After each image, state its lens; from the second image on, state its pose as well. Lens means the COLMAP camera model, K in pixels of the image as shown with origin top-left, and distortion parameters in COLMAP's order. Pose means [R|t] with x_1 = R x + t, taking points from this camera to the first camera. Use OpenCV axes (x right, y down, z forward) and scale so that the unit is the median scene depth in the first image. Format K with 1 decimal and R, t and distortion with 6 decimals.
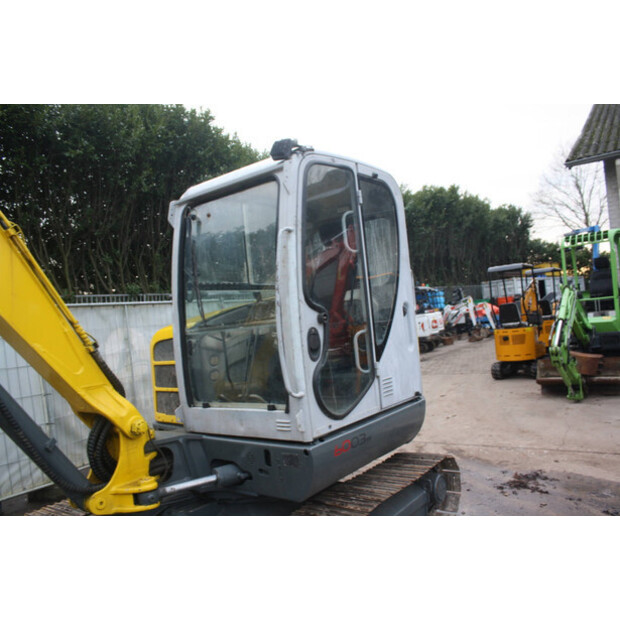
lens RADIAL K [[519.1, 0, 309.4], [0, 519.1, 318.1], [0, 0, 1]] dist [-0.170511, 0.160872]
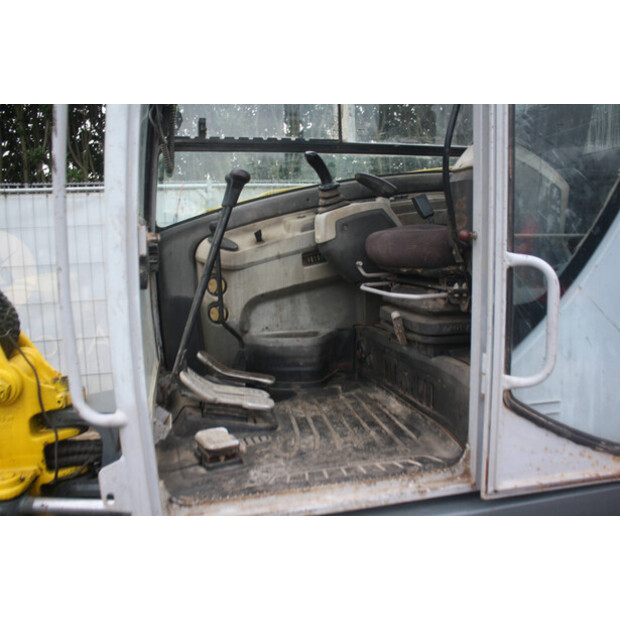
lens RADIAL K [[557.0, 0, 310.0], [0, 557.0, 310.0], [0, 0, 1]] dist [-0.106107, 0.009518]
pose [[0.768165, 0.157582, -0.620556, 0.185574], [-0.048634, 0.980799, 0.188858, -0.003457], [0.638402, -0.114894, 0.761080, 0.466159]]
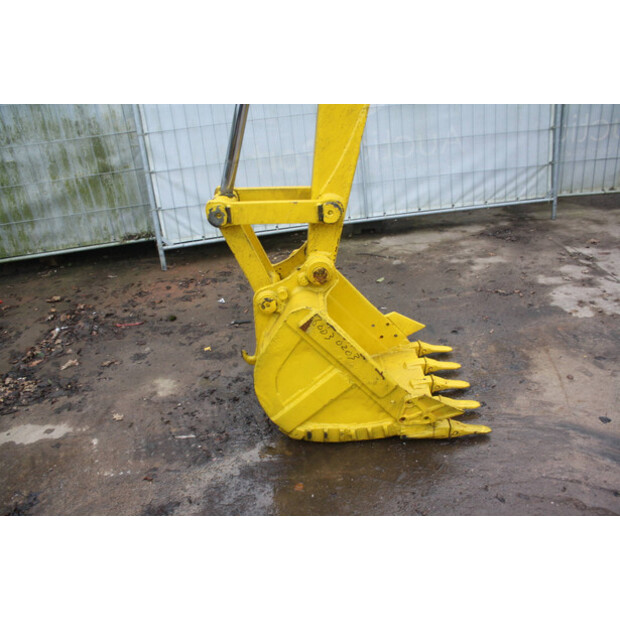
lens RADIAL K [[519.1, 0, 309.4], [0, 519.1, 318.1], [0, 0, 1]] dist [-0.170511, 0.160872]
pose [[0.616680, 0.397942, -0.679226, -0.309823], [0.020997, 0.854201, 0.519519, 0.061541], [0.786934, -0.334639, 0.518413, -0.205860]]
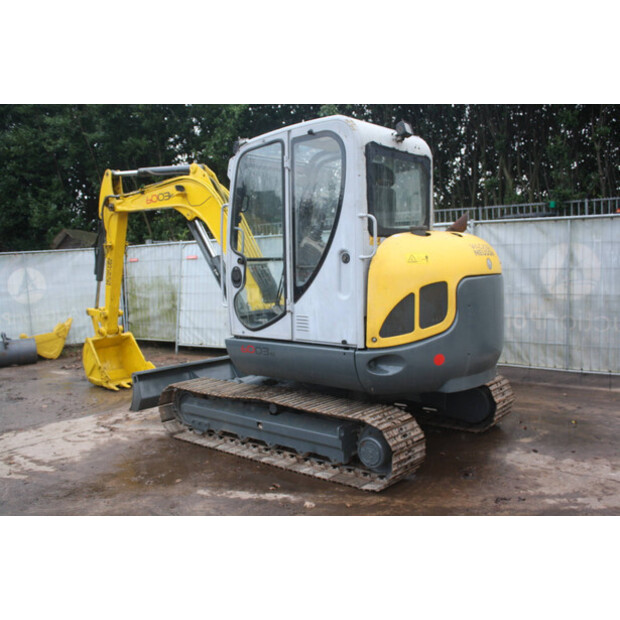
lens RADIAL K [[600.9, 0, 310.0], [0, 600.9, 310.0], [0, 0, 1]] dist [-0.161009, 0.226452]
pose [[-0.073695, 0.182319, -0.980474, 1.089430], [0.040690, 0.982878, 0.179708, -0.103506], [0.996450, -0.026651, -0.079851, 0.828338]]
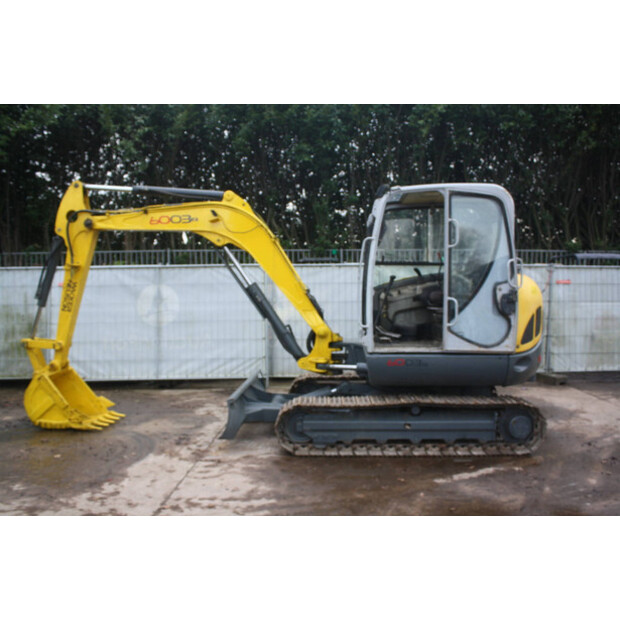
lens RADIAL K [[557.0, 0, 310.0], [0, 557.0, 310.0], [0, 0, 1]] dist [-0.106107, 0.009518]
pose [[0.556456, 0.120960, -0.822025, 0.902409], [-0.049219, 0.992408, 0.112714, -0.077724], [0.829418, -0.022262, 0.558185, -0.187094]]
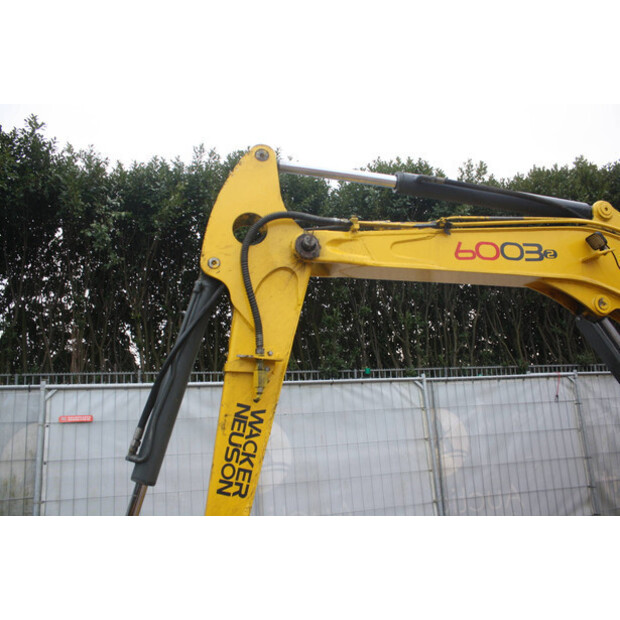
lens RADIAL K [[519.1, 0, 309.4], [0, 519.1, 318.1], [0, 0, 1]] dist [-0.170511, 0.160872]
pose [[0.733890, -0.063603, -0.676284, -0.265433], [-0.031885, 0.991284, -0.127828, 0.016846], [0.678519, 0.115375, 0.725466, -0.216810]]
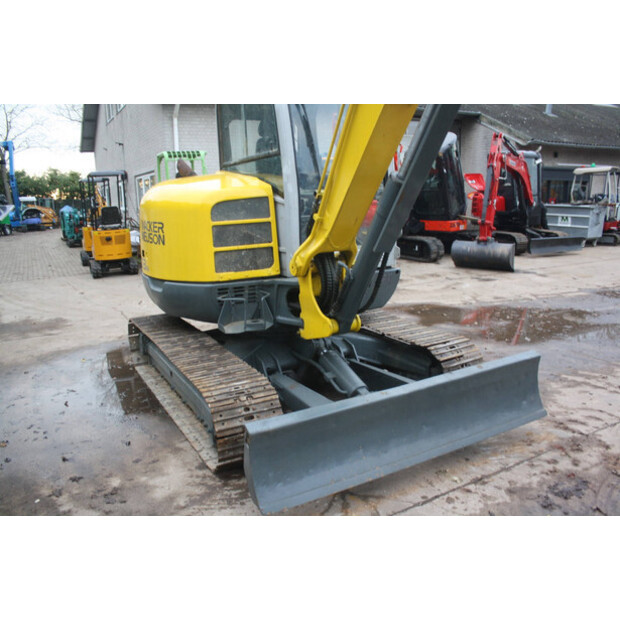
lens RADIAL K [[519.1, 0, 309.4], [0, 519.1, 318.1], [0, 0, 1]] dist [-0.170511, 0.160872]
pose [[0.415525, -0.125928, 0.900822, -0.938964], [-0.011966, 0.989527, 0.143848, 0.101670], [-0.909503, -0.070551, 0.409667, 0.333133]]
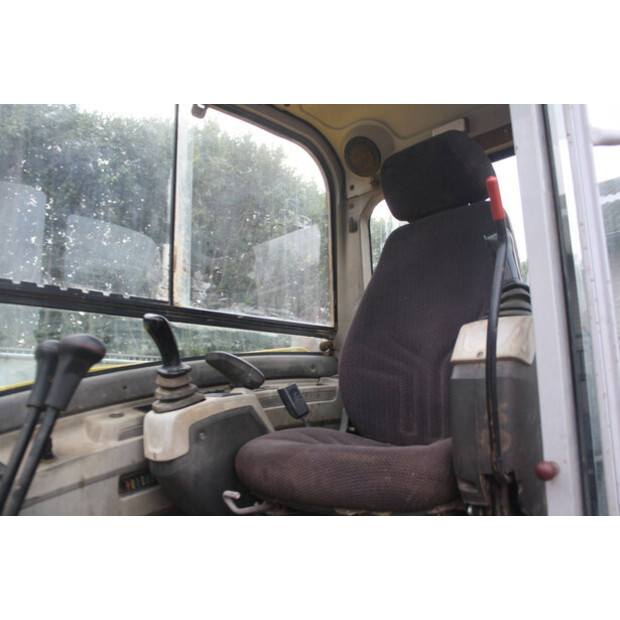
lens RADIAL K [[557.0, 0, 310.0], [0, 557.0, 310.0], [0, 0, 1]] dist [-0.106107, 0.009518]
pose [[0.985584, 0.045174, -0.163046, 0.031420], [-0.070663, 0.985526, -0.154096, -0.008663], [0.153724, 0.163396, 0.974510, 0.547419]]
